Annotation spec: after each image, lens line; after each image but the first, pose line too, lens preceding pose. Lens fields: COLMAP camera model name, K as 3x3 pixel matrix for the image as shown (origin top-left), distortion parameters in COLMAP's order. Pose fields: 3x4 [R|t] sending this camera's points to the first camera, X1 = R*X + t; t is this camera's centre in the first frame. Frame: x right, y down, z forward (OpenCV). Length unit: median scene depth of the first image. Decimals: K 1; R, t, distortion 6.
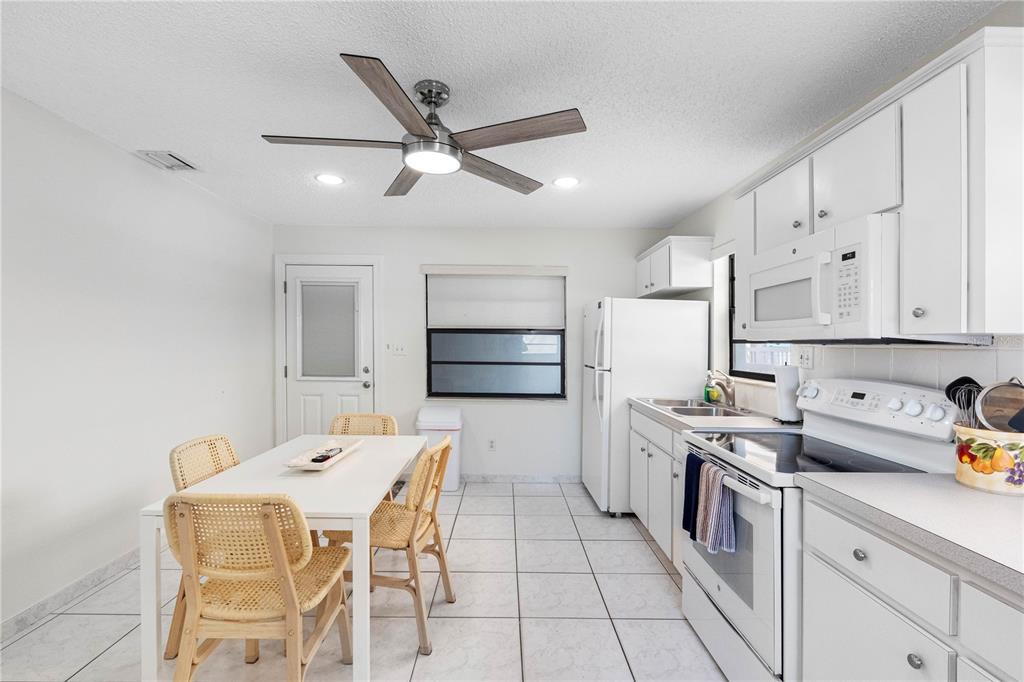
lens RADIAL K [[454.6, 0, 502.4], [0, 454.6, 347.7], [0, 0, 1]] dist [-0.002033, -0.000440]
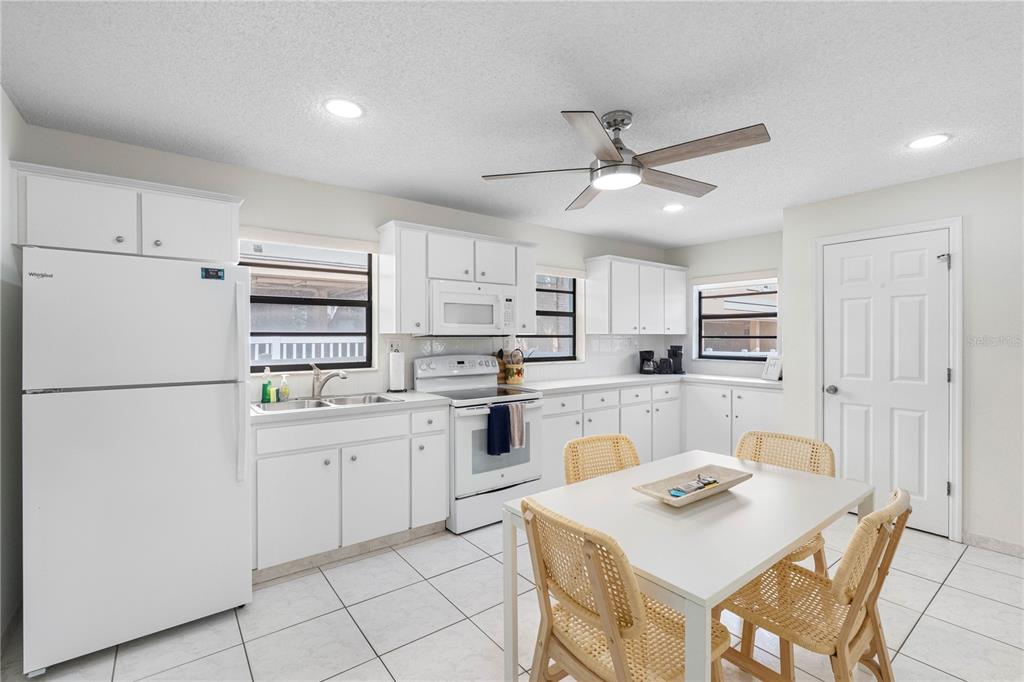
lens RADIAL K [[442.5, 0, 505.7], [0, 442.5, 345.2], [0, 0, 1]] dist [0.000301, -0.000035]
pose [[-0.599476, -0.022983, 0.800063, -0.493423], [0.002945, 0.999518, 0.030919, -0.017057], [-0.800388, 0.020891, -0.599119, 1.092781]]
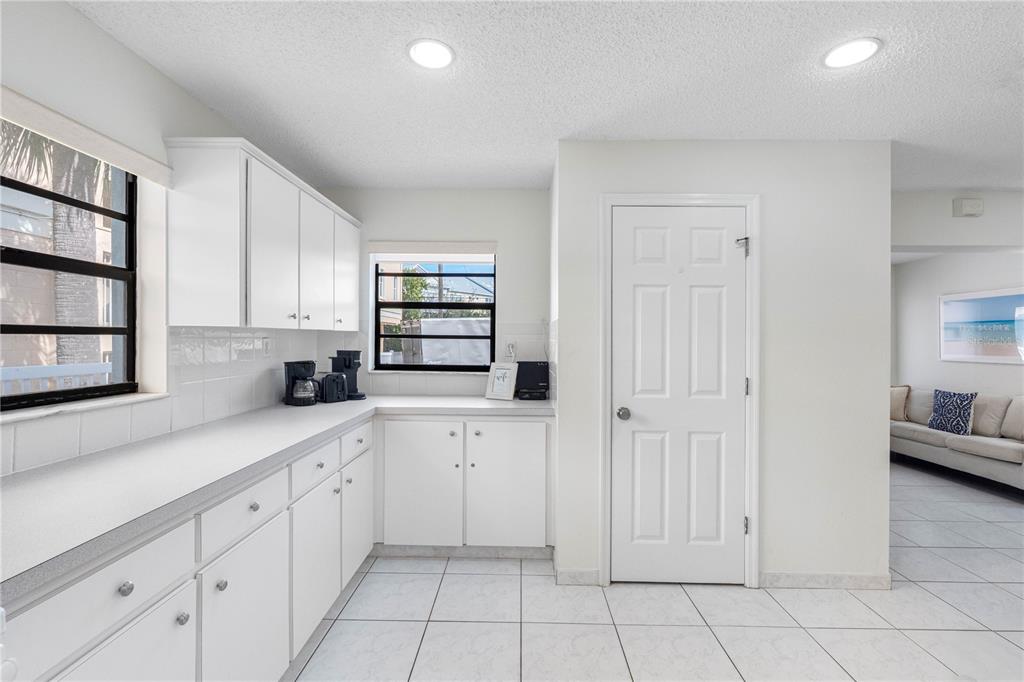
lens RADIAL K [[456.2, 0, 514.4], [0, 456.2, 338.8], [0, 0, 1]] dist [-0.003288, -0.000710]
pose [[-0.999797, -0.019001, 0.006751, 0.025138], [-0.018925, 0.999759, 0.011151, -0.006737], [-0.006961, 0.011021, -0.999915, 0.631502]]
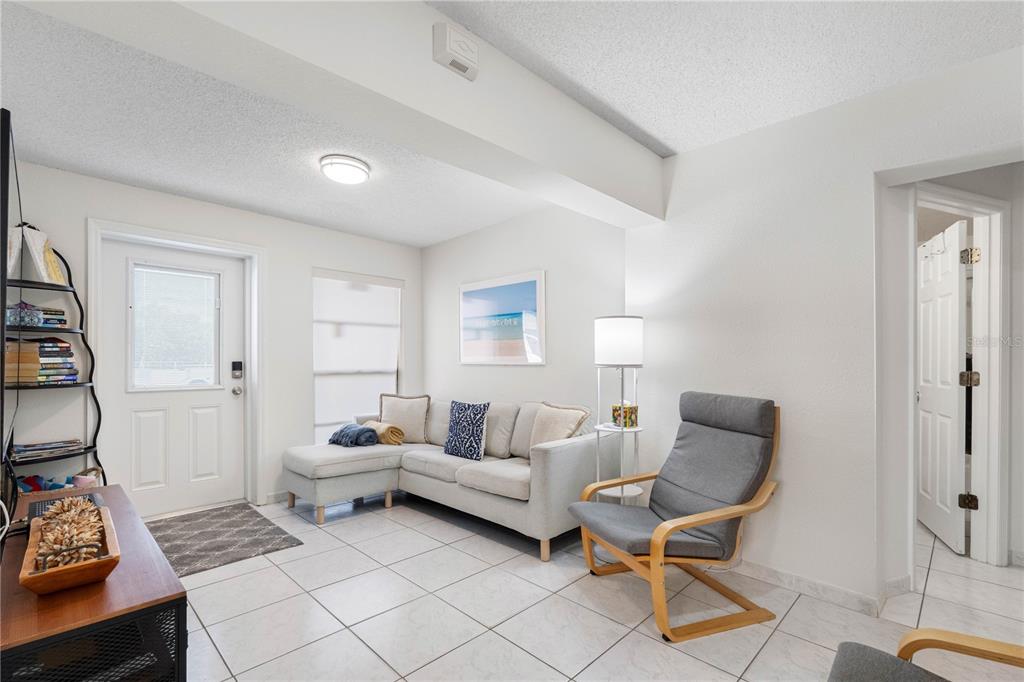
lens RADIAL K [[453.6, 0, 511.3], [0, 453.6, 355.3], [0, 0, 1]] dist [-0.001332, 0.000127]
pose [[-0.698003, -0.019741, -0.715823, -0.659916], [-0.021406, 0.999748, -0.006698, 0.041166], [0.715775, 0.010648, -0.698250, 0.011896]]
